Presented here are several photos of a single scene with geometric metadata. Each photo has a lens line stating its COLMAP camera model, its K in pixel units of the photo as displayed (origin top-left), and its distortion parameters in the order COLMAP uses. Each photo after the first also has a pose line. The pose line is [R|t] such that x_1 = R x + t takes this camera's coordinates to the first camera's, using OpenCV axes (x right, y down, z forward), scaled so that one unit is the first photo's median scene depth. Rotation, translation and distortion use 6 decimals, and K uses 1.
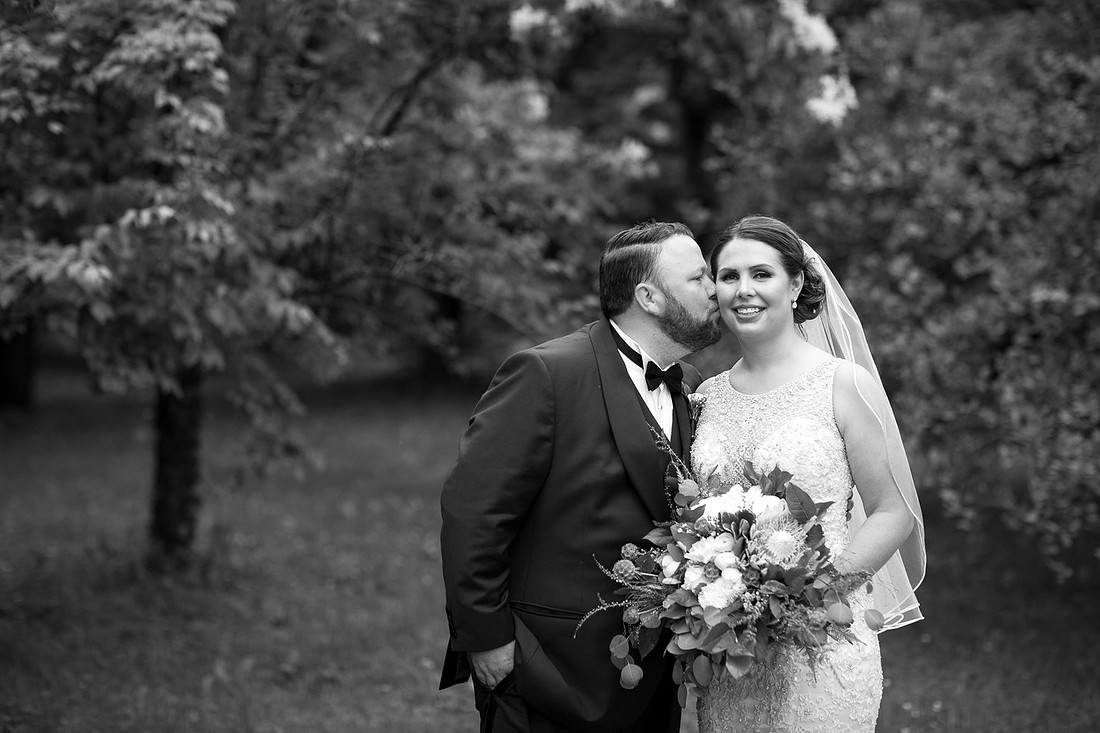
lens RADIAL K [[2651.9, 0, 546.3], [0, 2651.9, 367.3], [0, 0, 1]] dist [-0.102611, 0.000000]
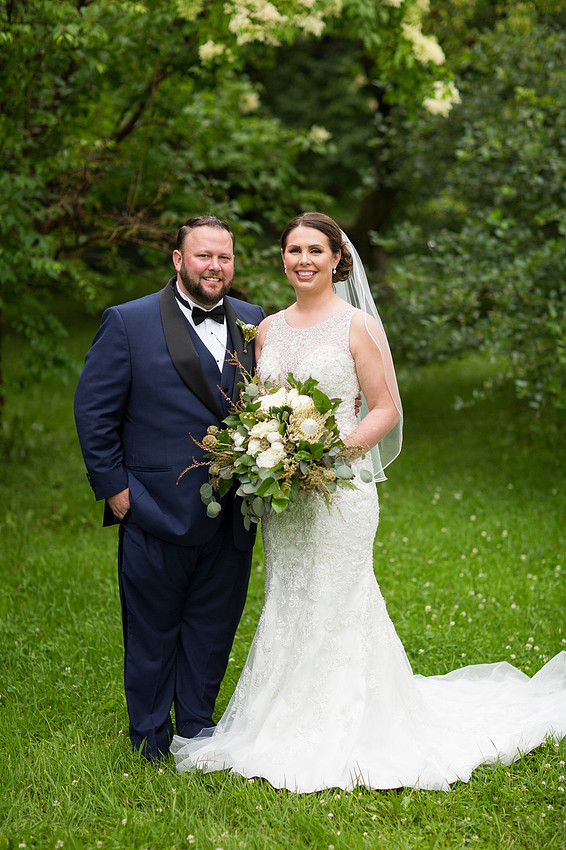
lens RADIAL K [[2226.8, 0, 320.4], [0, 2226.8, 452.0], [0, 0, 1]] dist [-0.028806, 0.000000]
pose [[0.999061, -0.024182, -0.035950, 0.086058], [0.027066, 0.996262, 0.082037, -0.015136], [0.033832, -0.082933, 0.995981, -0.180317]]
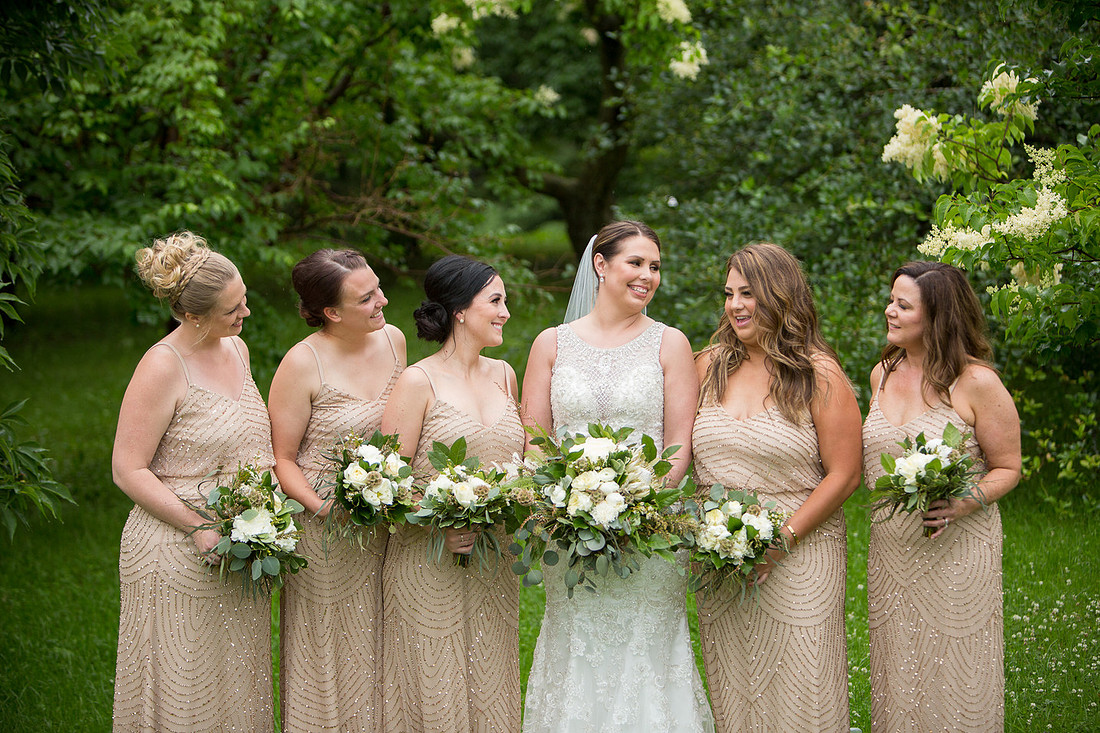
lens RADIAL K [[3498.3, 0, 538.0], [0, 3498.3, 367.0], [0, 0, 1]] dist [0.112762, 0.000000]
pose [[0.998457, -0.055283, -0.005276, 0.037818], [0.055488, 0.997000, 0.053957, -0.050821], [0.002278, -0.054166, 0.998529, -0.726867]]
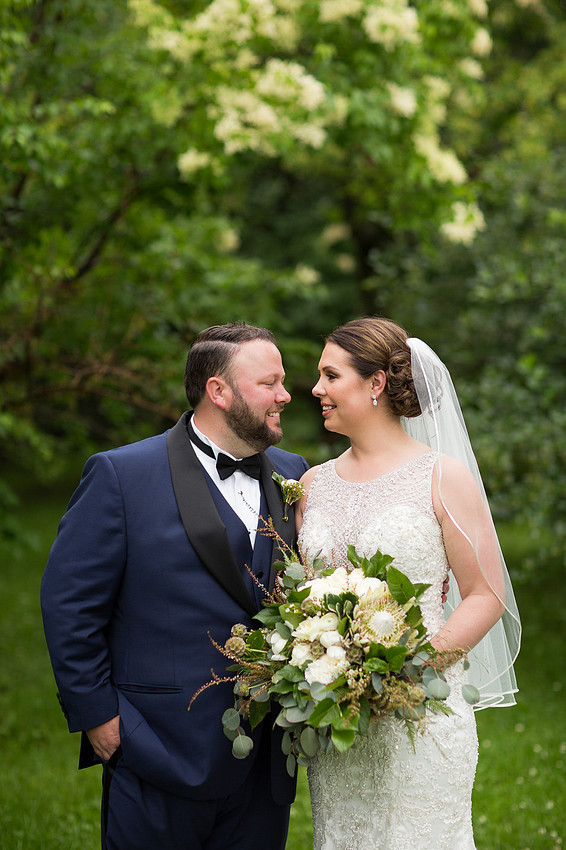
lens RADIAL K [[2049.2, 0, 291.8], [0, 2049.2, 426.5], [0, 0, 1]] dist [-0.102611, 0.000000]
pose [[0.999406, -0.034089, -0.005020, 0.036038], [0.034005, 0.999292, -0.016080, -0.000002], [0.005565, 0.015900, 0.999858, 0.108919]]
